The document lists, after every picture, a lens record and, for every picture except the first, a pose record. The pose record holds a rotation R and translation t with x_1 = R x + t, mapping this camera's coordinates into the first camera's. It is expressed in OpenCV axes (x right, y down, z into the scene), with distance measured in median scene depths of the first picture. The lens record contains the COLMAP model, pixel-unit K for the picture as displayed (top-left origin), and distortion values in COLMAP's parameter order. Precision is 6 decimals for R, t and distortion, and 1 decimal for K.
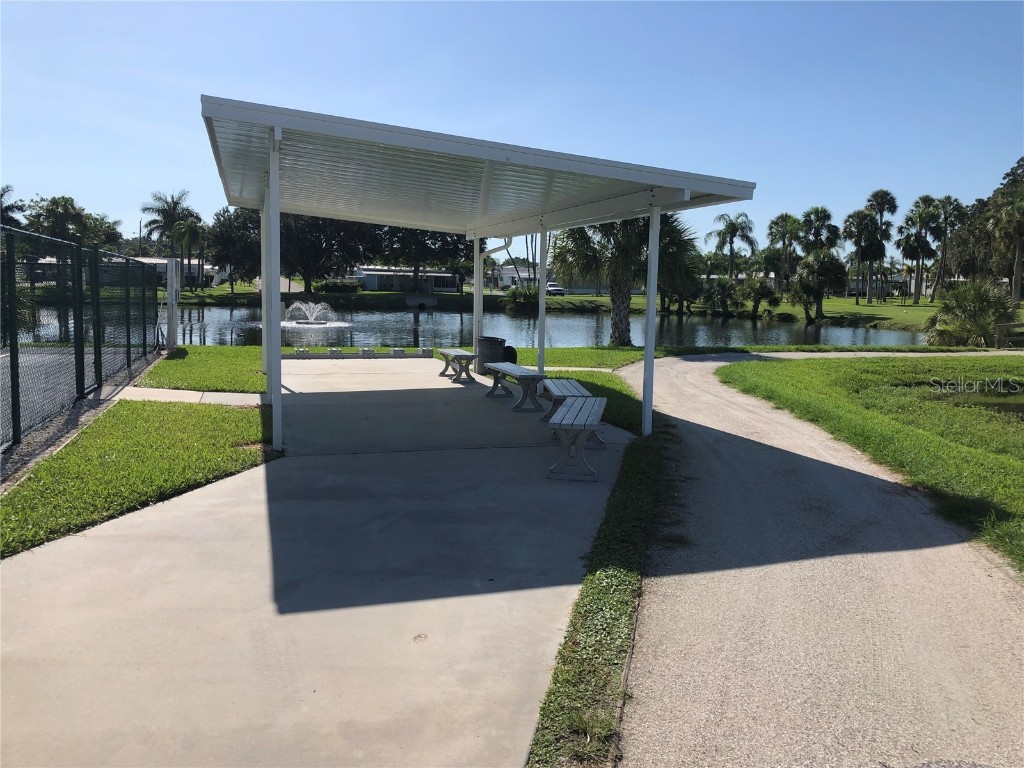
lens RADIAL K [[841.3, 0, 512.0], [0, 841.3, 384.0], [0, 0, 1]] dist [-0.002607, -0.010054]
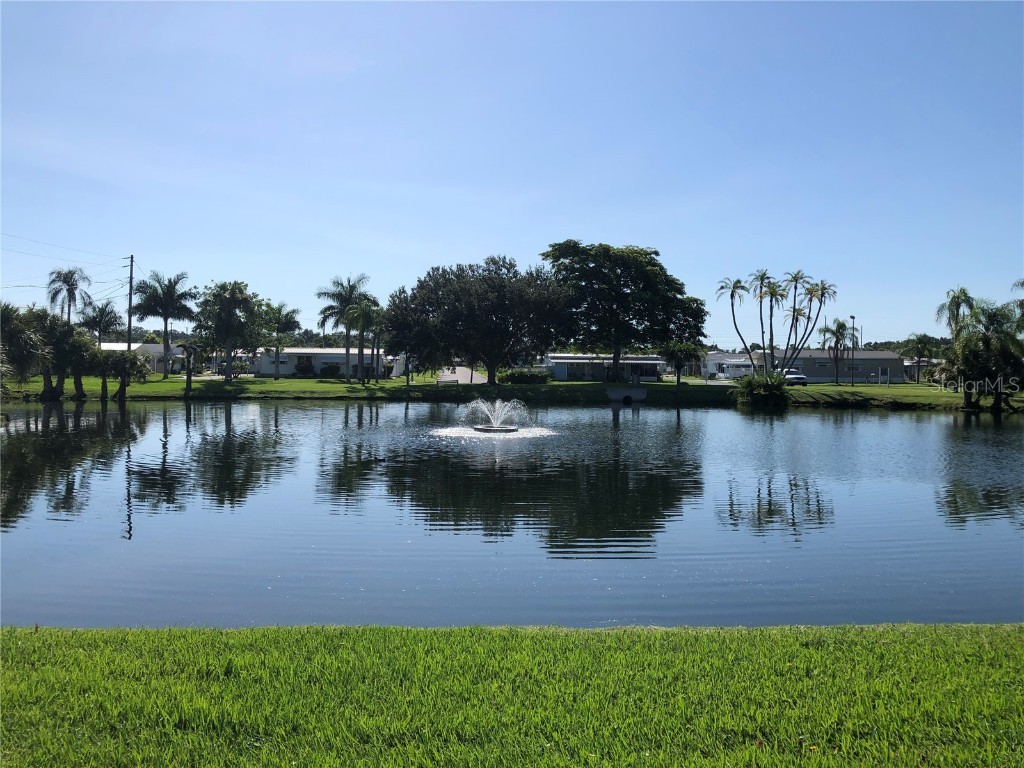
lens RADIAL K [[841.3, 0, 512.0], [0, 841.3, 384.0], [0, 0, 1]] dist [-0.002607, -0.010054]
pose [[0.977682, -0.005726, -0.210014, -0.041039], [-0.016578, 0.994409, -0.104287, -0.019021], [0.209437, 0.105441, 0.972120, 0.165853]]
